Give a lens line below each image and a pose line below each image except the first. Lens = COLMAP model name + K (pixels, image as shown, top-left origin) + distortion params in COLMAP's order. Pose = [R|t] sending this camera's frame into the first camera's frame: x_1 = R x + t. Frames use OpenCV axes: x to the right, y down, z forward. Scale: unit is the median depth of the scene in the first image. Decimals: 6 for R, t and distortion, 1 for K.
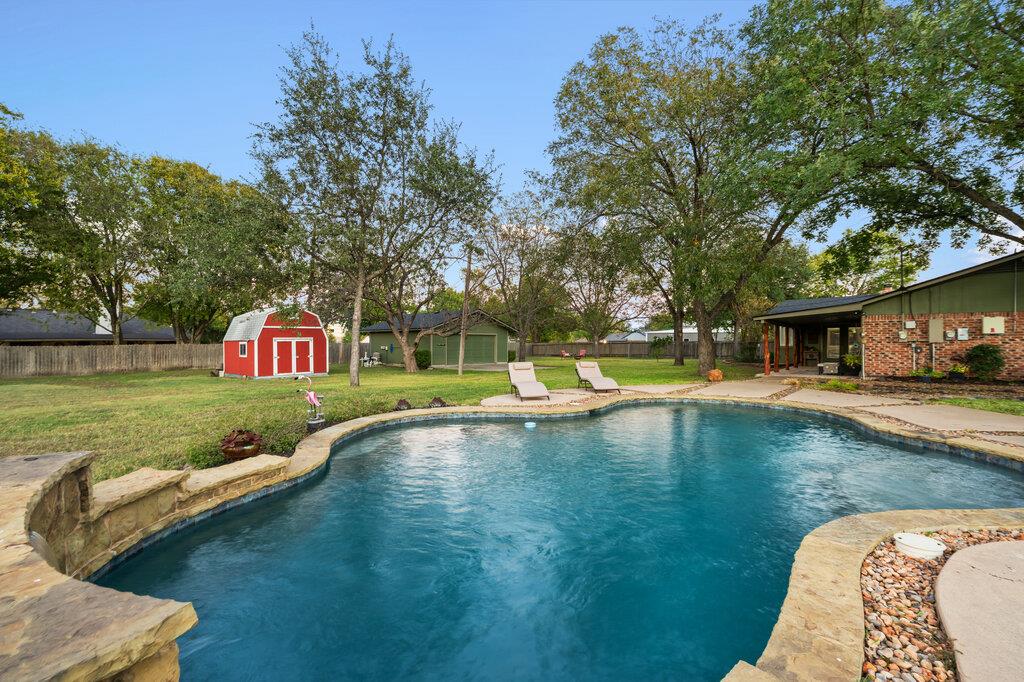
lens RADIAL K [[459.7, 0, 512.0], [0, 459.7, 341.0], [0, 0, 1]] dist [-0.000256, -0.000263]
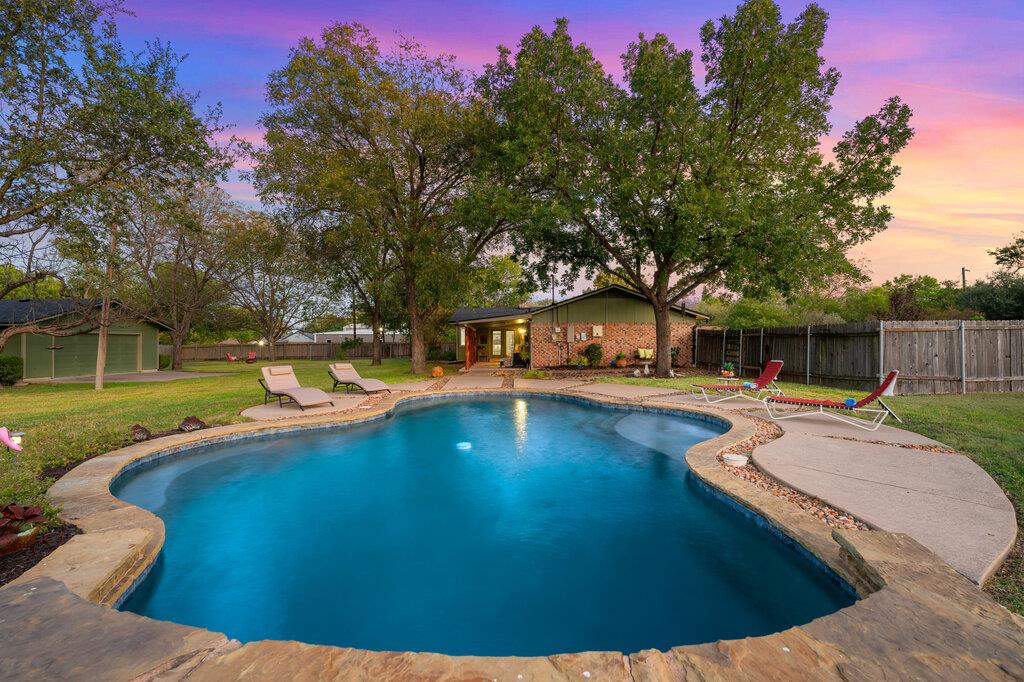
lens RADIAL K [[448.9, 0, 512.0], [0, 448.9, 341.0], [0, 0, 1]] dist [0.000981, 0.000284]
pose [[0.731002, -0.000336, 0.682375, -0.196570], [0.002589, 0.999994, -0.002281, 0.002000], [-0.682371, 0.003434, 0.730998, 0.079933]]
